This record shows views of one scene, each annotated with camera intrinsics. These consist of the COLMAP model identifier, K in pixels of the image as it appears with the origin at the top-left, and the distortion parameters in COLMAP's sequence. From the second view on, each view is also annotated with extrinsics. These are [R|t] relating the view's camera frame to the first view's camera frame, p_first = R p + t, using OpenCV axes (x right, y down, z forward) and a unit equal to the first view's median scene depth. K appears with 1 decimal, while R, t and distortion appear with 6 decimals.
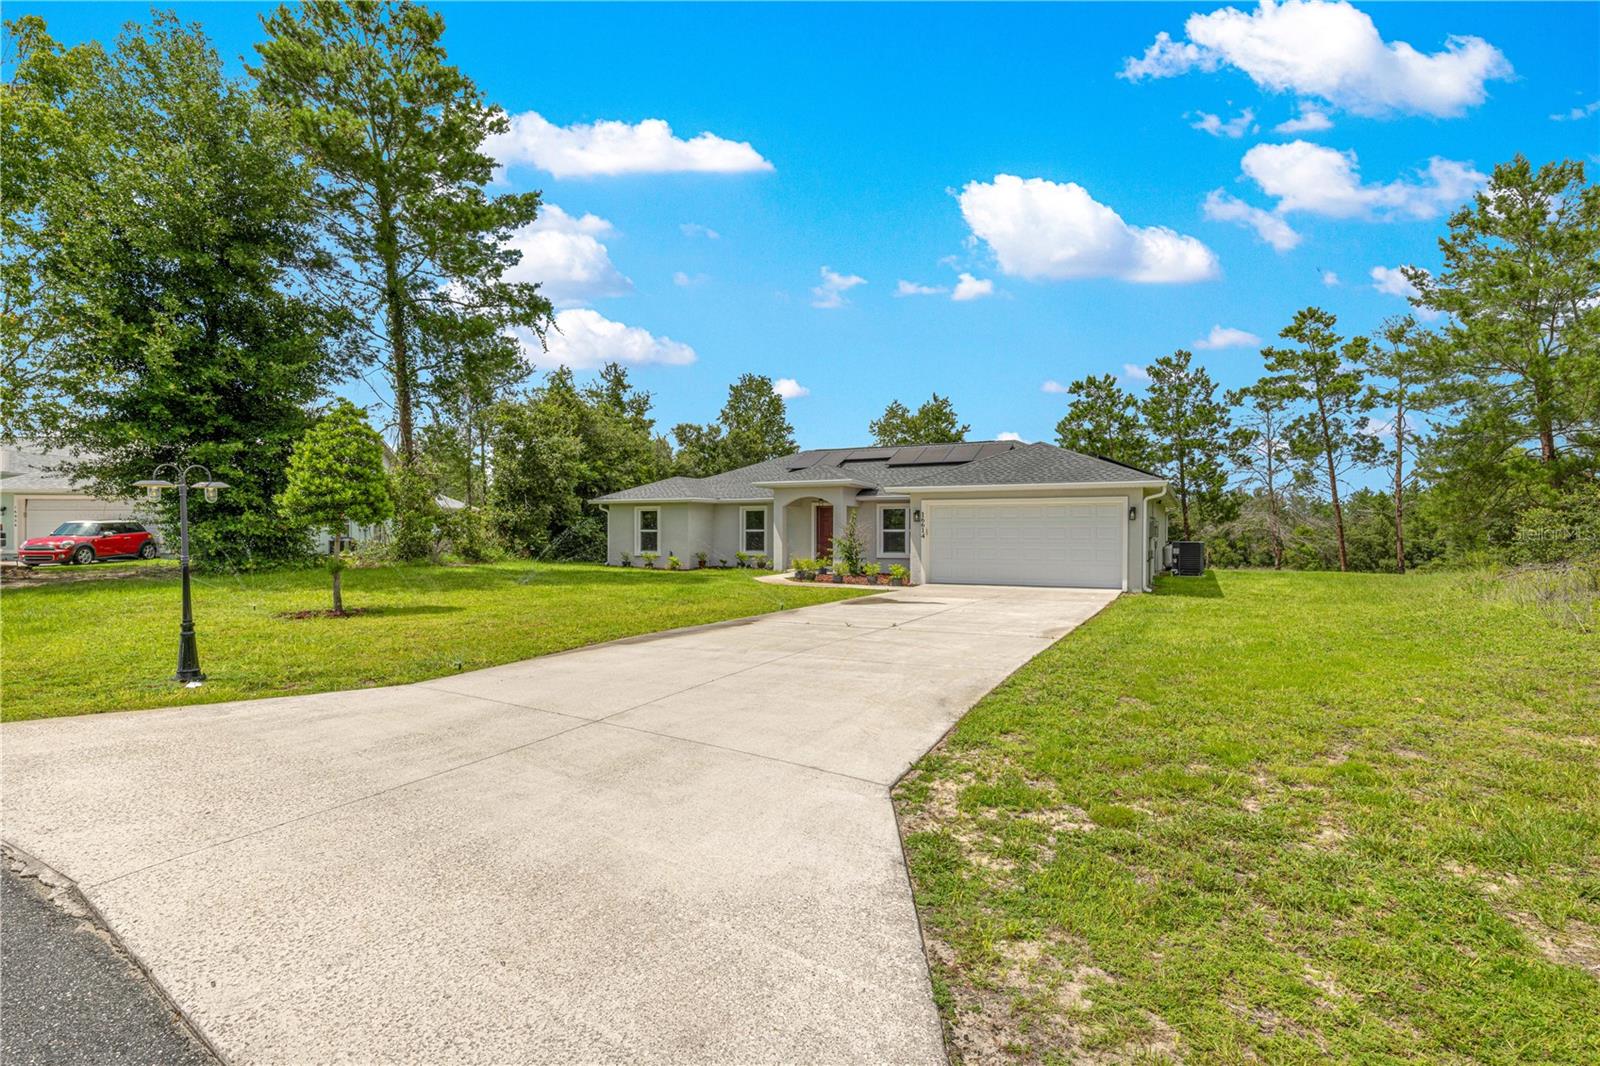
lens RADIAL K [[786.1, 0, 807.5], [0, 786.1, 525.9], [0, 0, 1]] dist [0.000031, -0.000049]
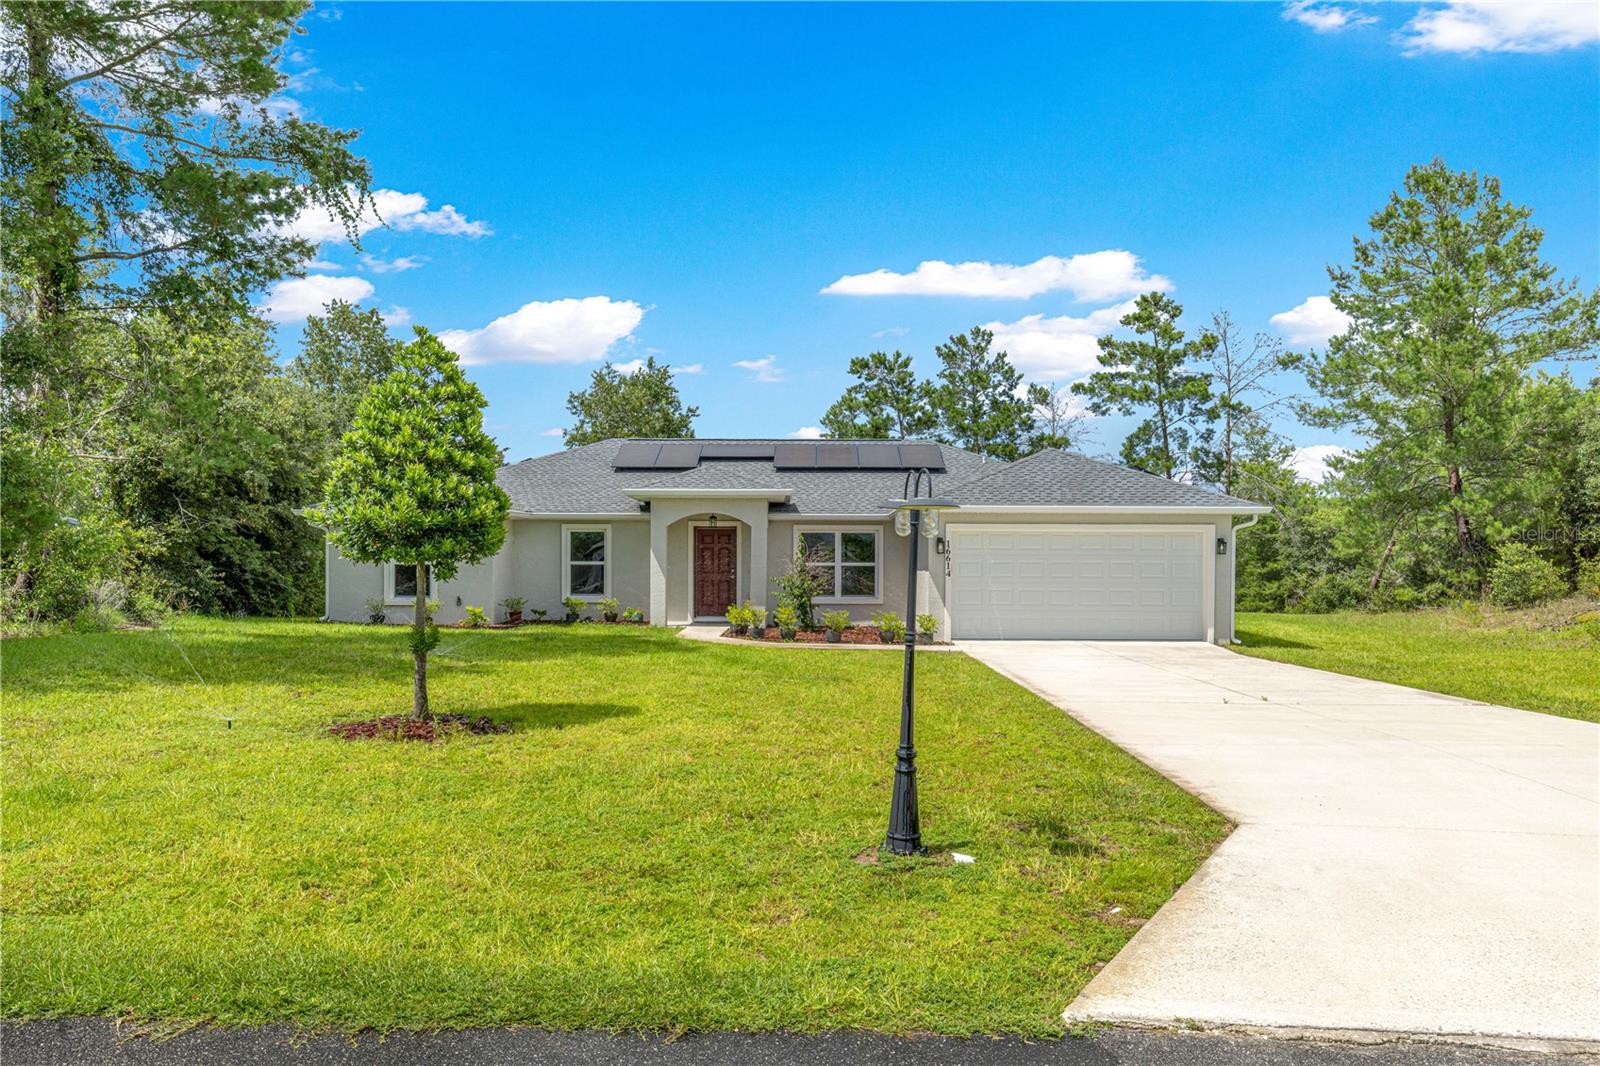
lens RADIAL K [[1173.8, 0, 800.0], [0, 1173.8, 533.0], [0, 0, 1]] dist [0.003072, -0.001830]
pose [[0.904798, 0.013795, 0.425618, -0.211637], [-0.007734, 0.999843, -0.015965, -0.002963], [-0.425771, 0.011153, 0.904762, 0.043934]]
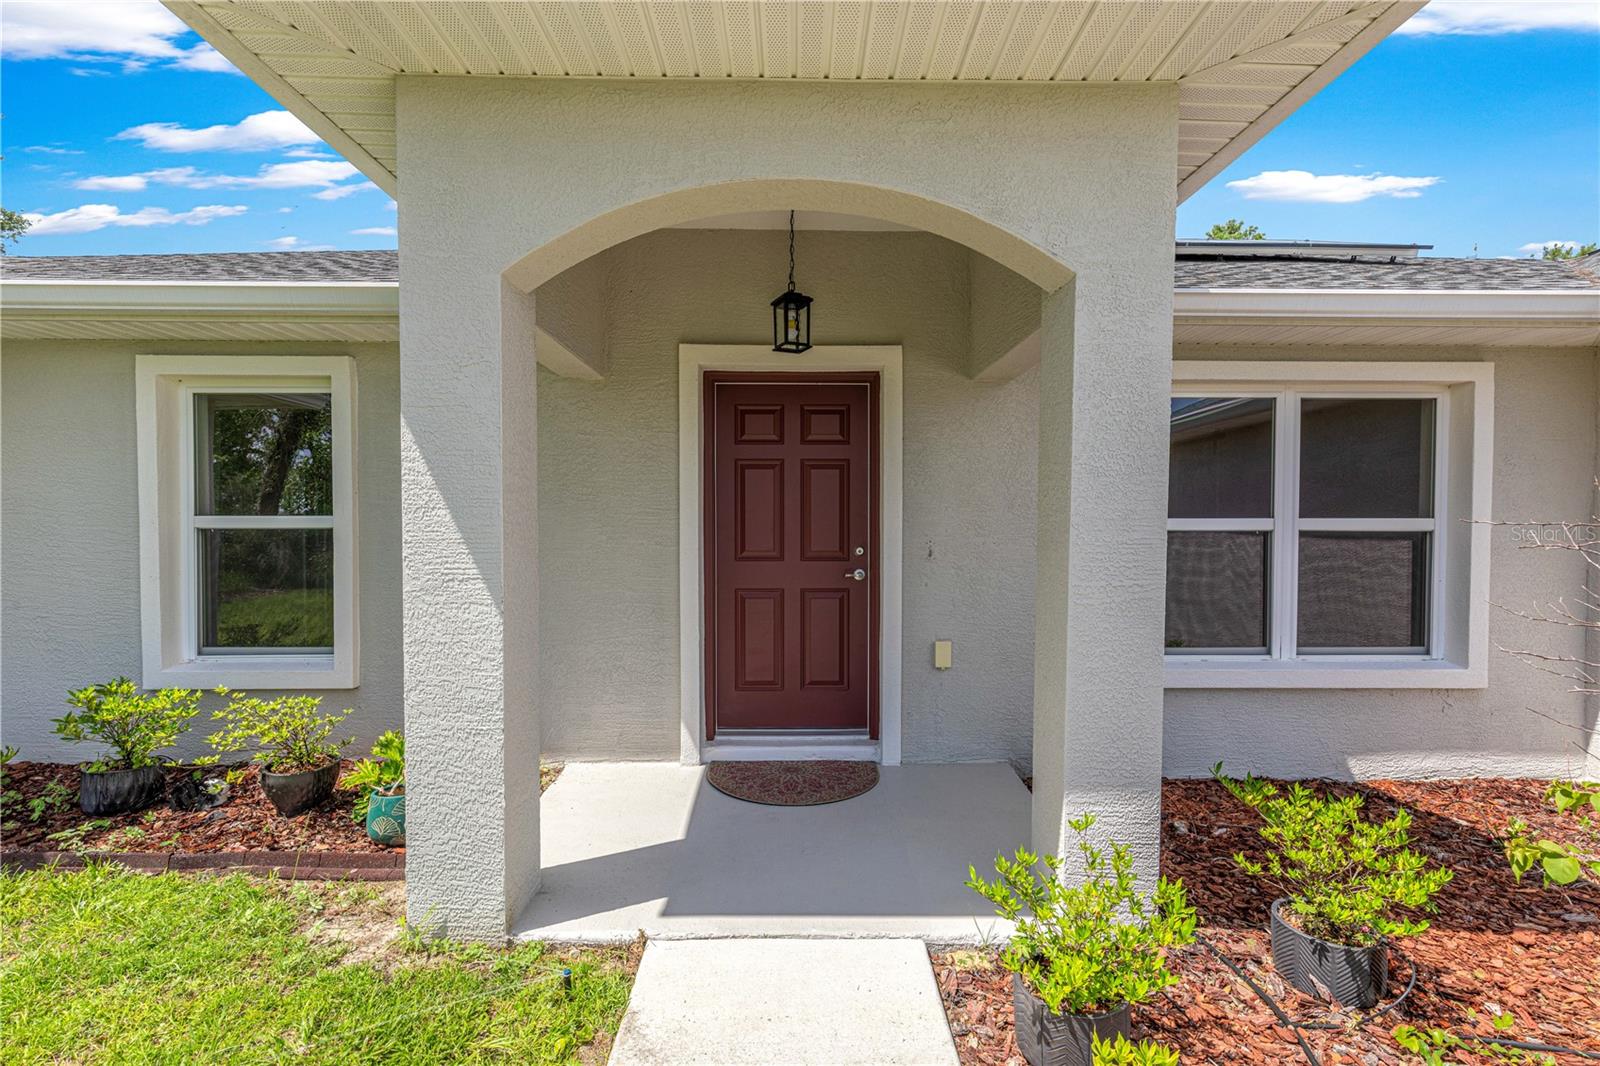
lens RADIAL K [[720.6, 0, 800.2], [0, 720.6, 519.3], [0, 0, 1]] dist [0.003962, 0.000700]
pose [[0.894072, -0.007323, 0.447863, -0.024349], [-0.005778, 0.999595, 0.027880, 0.000678], [-0.447885, -0.027514, 0.893668, 0.552867]]
